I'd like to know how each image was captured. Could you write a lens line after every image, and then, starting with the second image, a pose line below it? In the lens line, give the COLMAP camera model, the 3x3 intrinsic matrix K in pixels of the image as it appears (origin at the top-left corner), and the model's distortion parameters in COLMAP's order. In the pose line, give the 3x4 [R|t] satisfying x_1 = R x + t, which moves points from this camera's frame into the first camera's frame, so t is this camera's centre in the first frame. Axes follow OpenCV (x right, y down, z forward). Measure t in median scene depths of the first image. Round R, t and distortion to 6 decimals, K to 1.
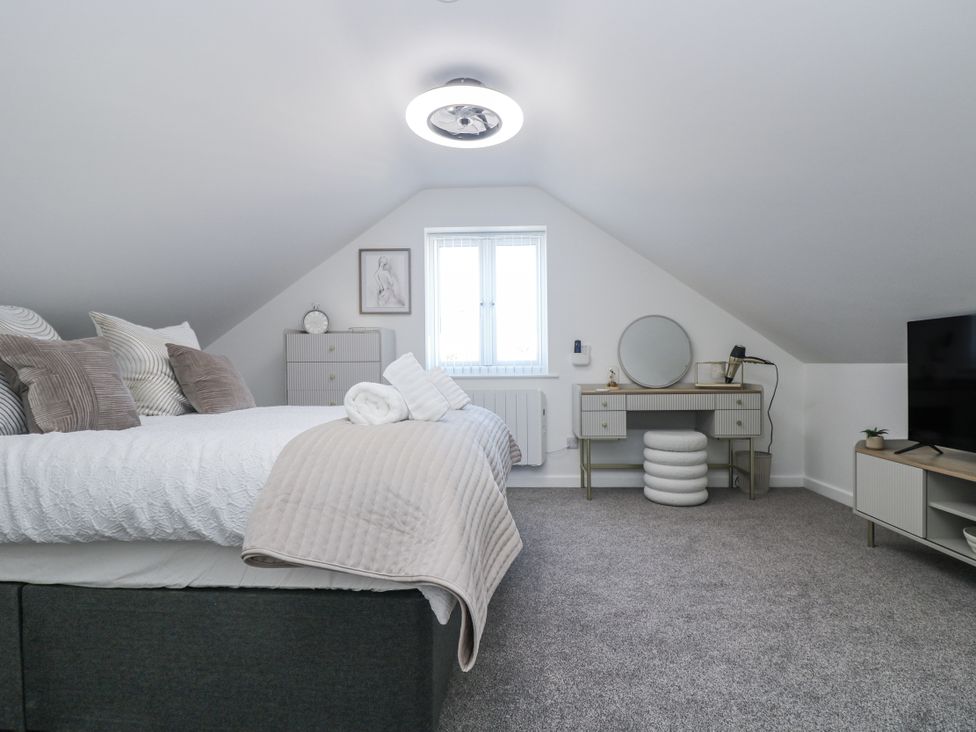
lens RADIAL K [[508.8, 0, 493.4], [0, 508.8, 373.3], [0, 0, 1]] dist [-0.001579, -0.011728]
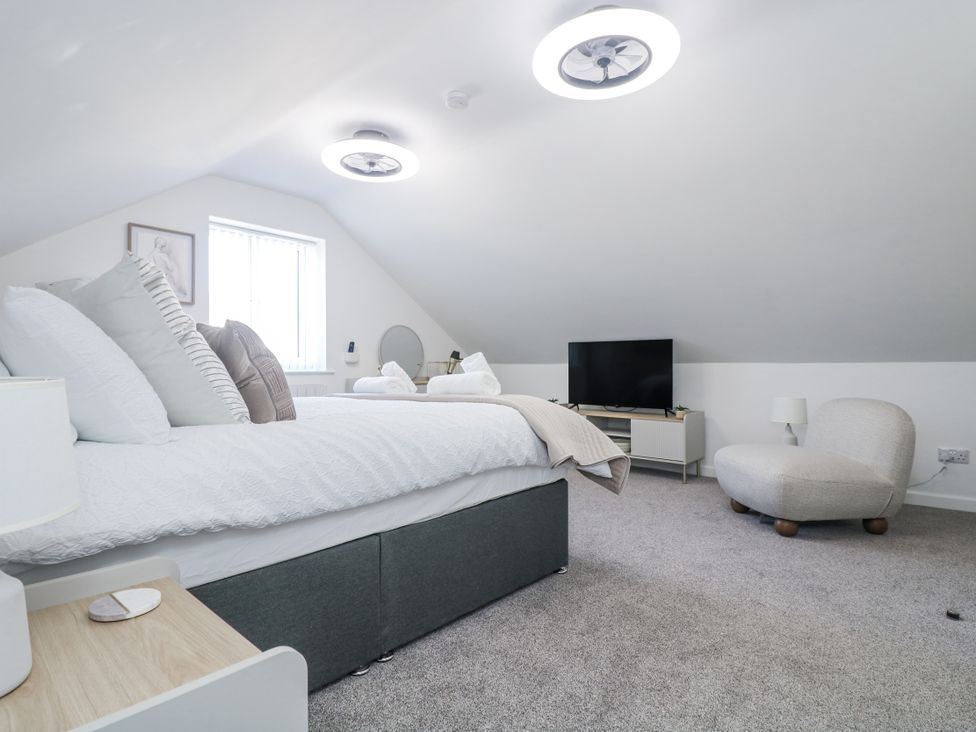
lens RADIAL K [[508.8, 0, 488.3], [0, 508.8, 369.4], [0, 0, 1]] dist [-0.001579, -0.011728]
pose [[0.632188, 0.003445, 0.774807, -0.958440], [0.003180, 0.999970, -0.007040, 0.015767], [-0.774809, 0.006914, 0.632158, 0.003517]]
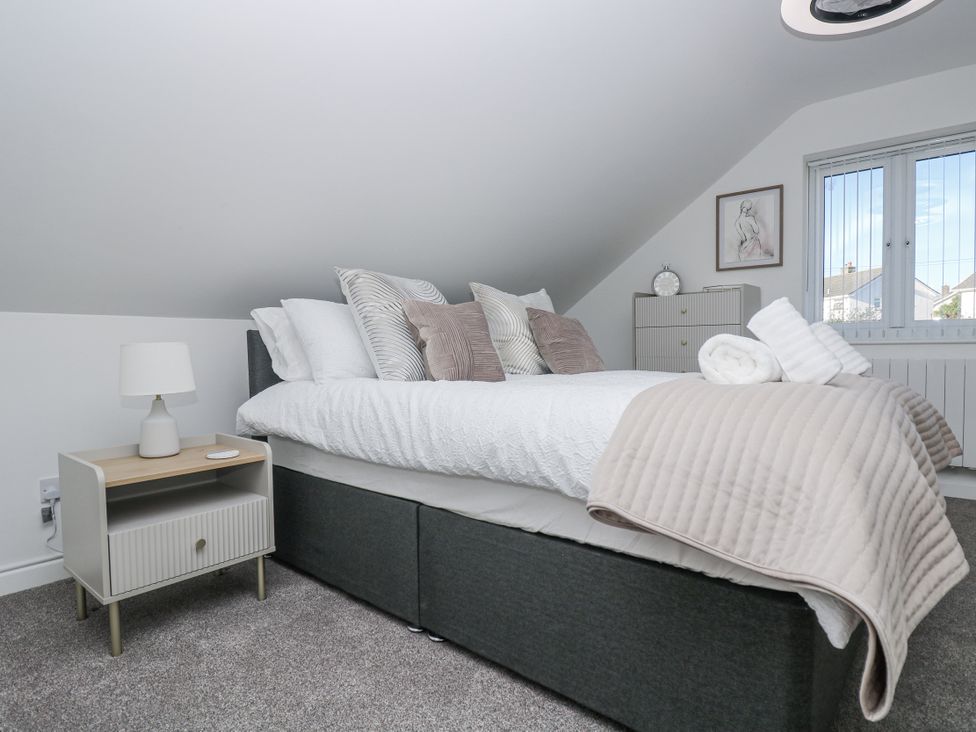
lens RADIAL K [[542.6, 0, 494.7], [0, 542.6, 373.6], [0, 0, 1]] dist [-0.003272, -0.012526]
pose [[0.802414, 0.026103, -0.596197, -0.017553], [0.000894, 0.998989, 0.044941, 0.028652], [0.596767, -0.036595, 0.801579, 0.044601]]
